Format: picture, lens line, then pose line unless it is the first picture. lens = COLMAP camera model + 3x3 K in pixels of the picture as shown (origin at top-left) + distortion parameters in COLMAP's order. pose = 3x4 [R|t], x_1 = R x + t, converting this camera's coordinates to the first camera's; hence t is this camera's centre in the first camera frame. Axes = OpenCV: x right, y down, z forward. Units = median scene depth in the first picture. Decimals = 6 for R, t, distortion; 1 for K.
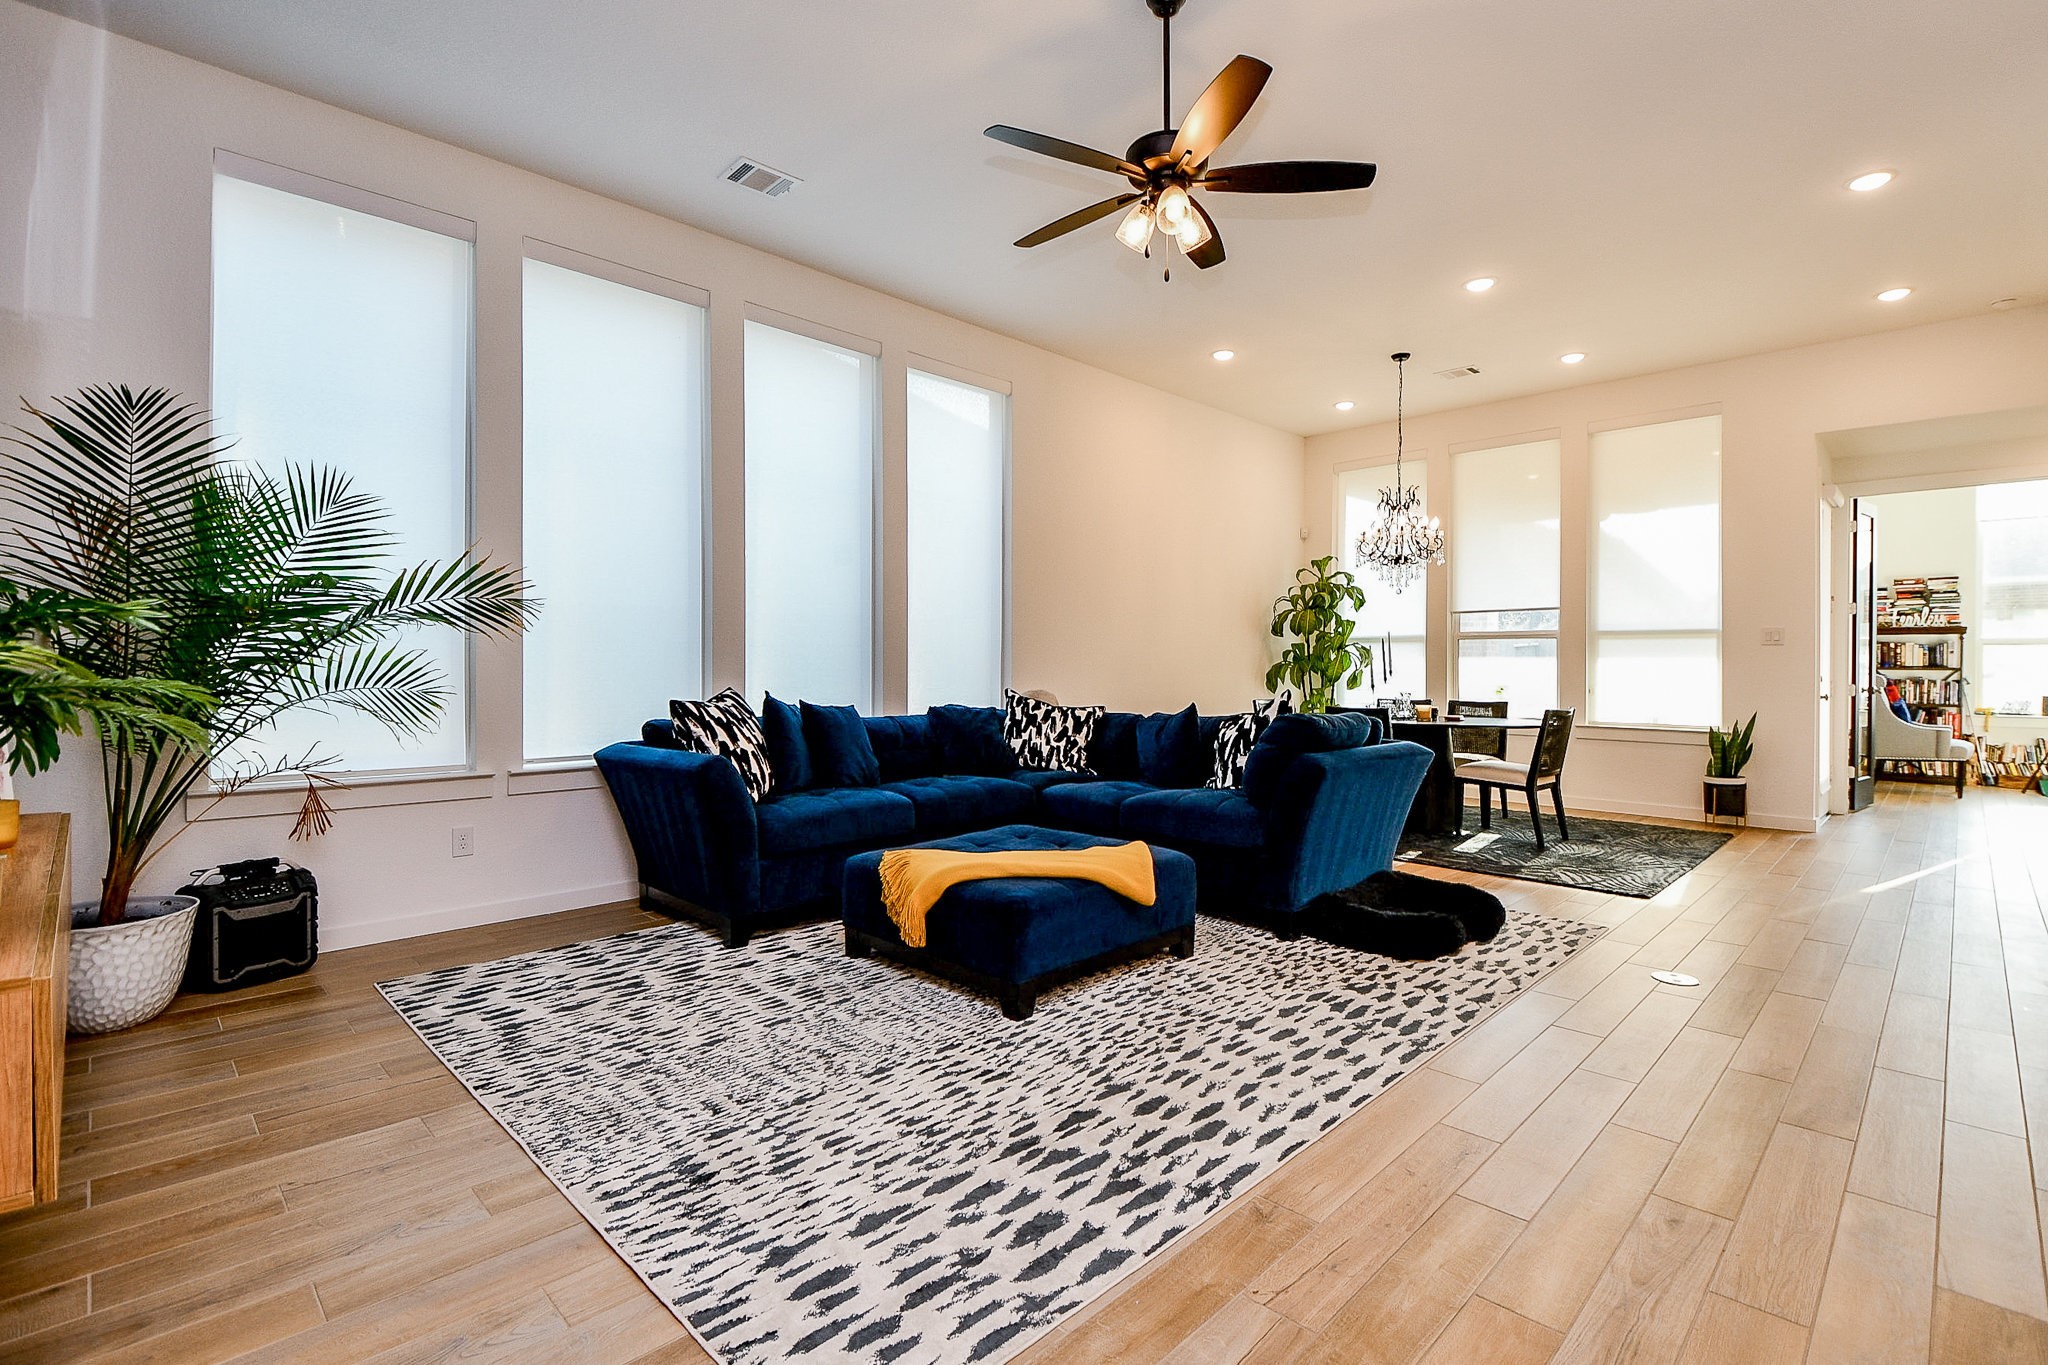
lens RADIAL K [[934.7, 0, 1033.3], [0, 934.7, 681.1], [0, 0, 1]] dist [0.029576, -0.037753]
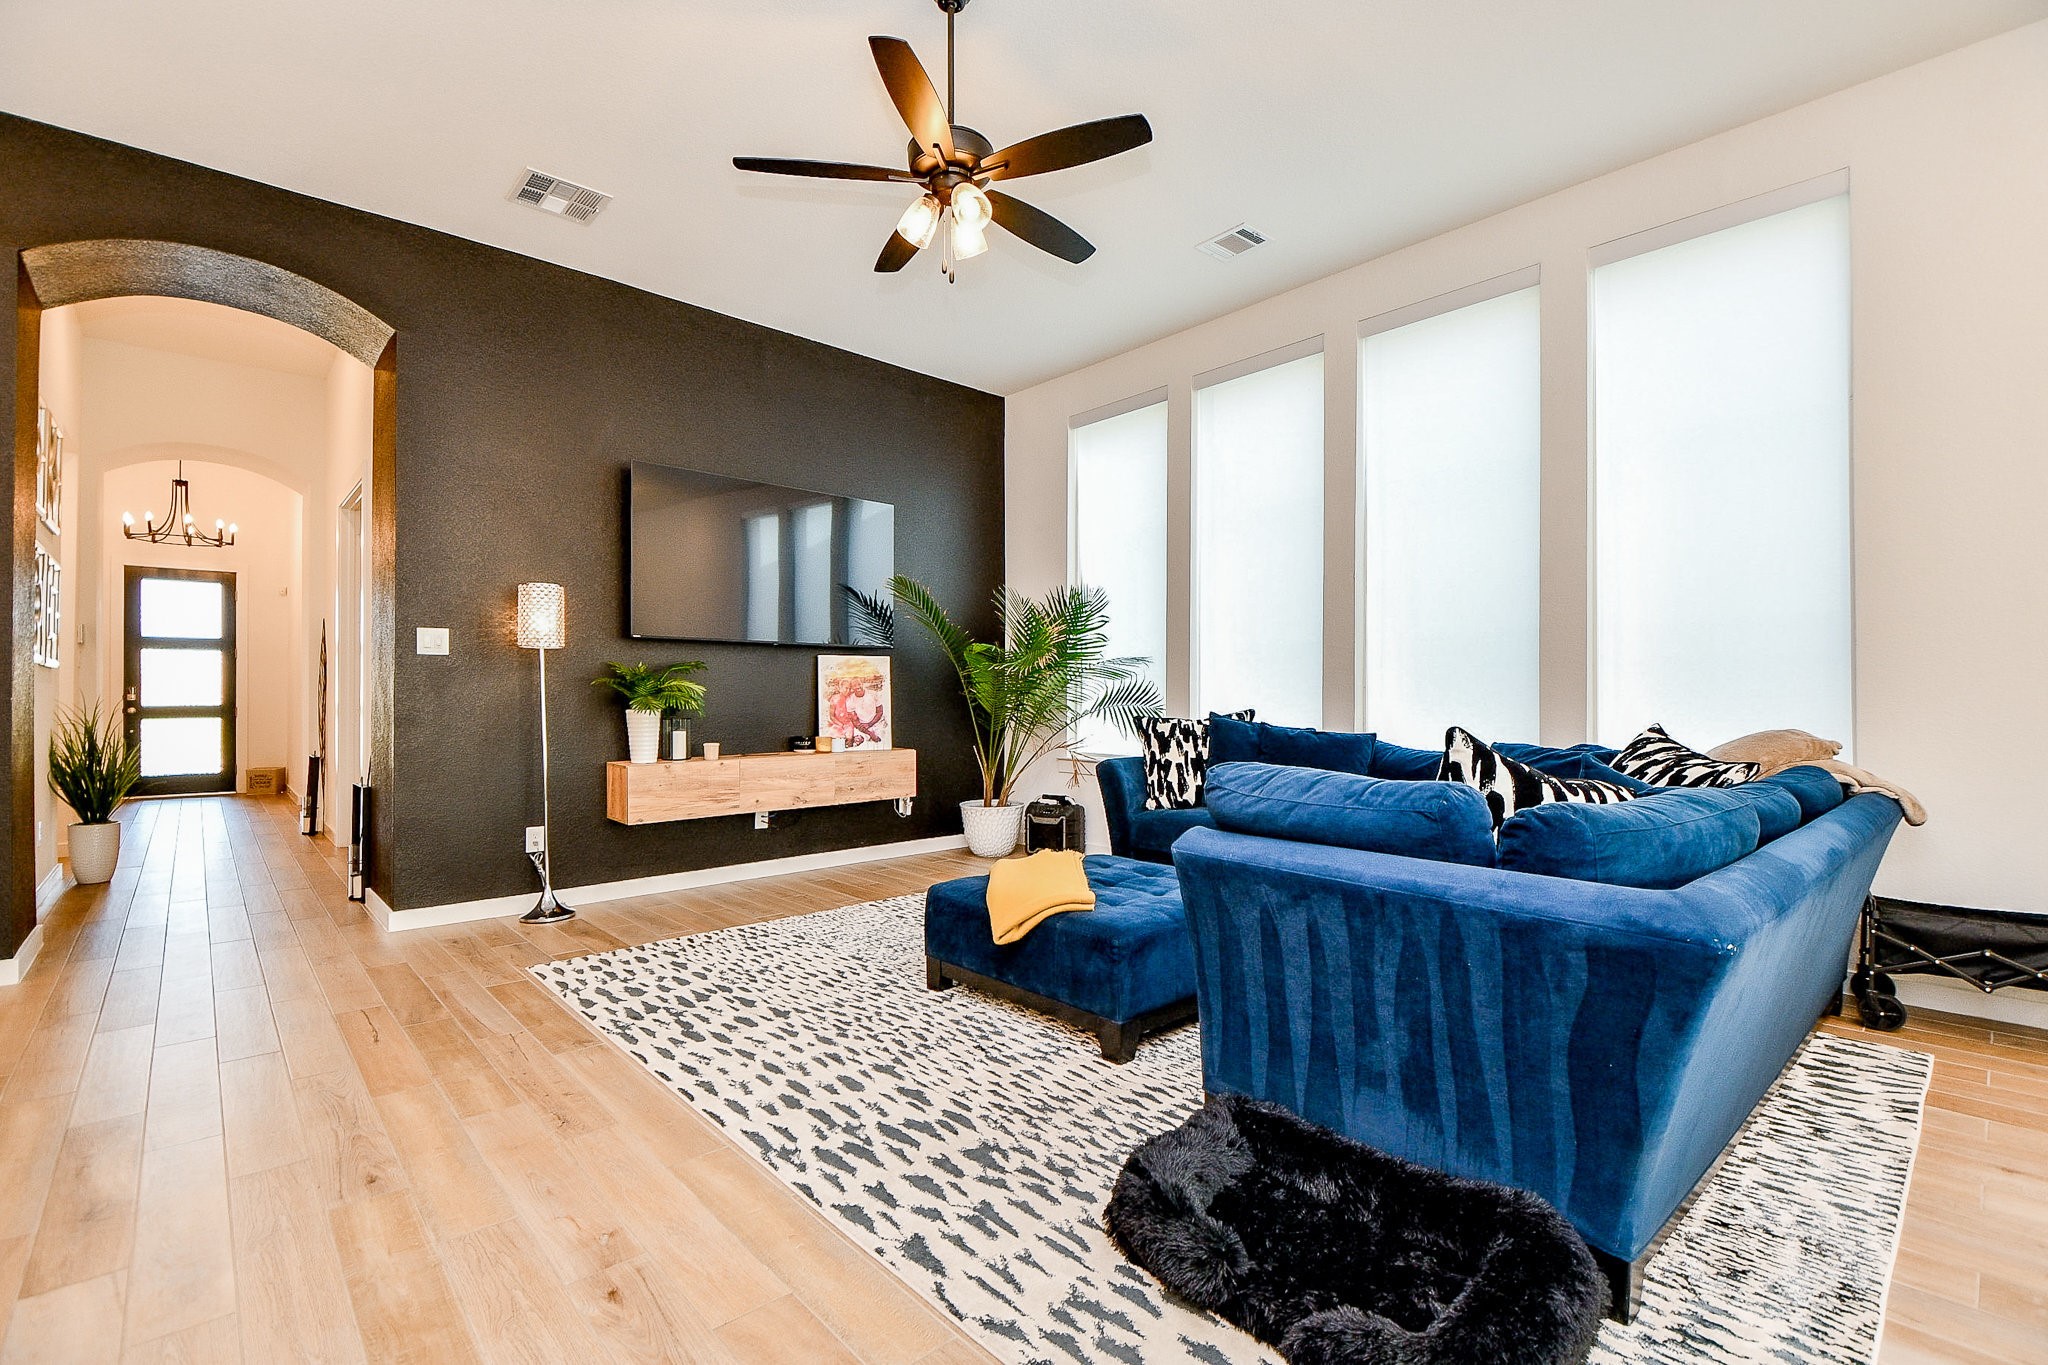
lens RADIAL K [[905.6, 0, 1030.7], [0, 905.6, 695.1], [0, 0, 1]] dist [0.022214, -0.023335]
pose [[-0.043158, -0.004677, -0.999057, 0.979085], [-0.018459, 0.999822, -0.003883, -0.000635], [0.998898, 0.018274, -0.043237, 1.032042]]
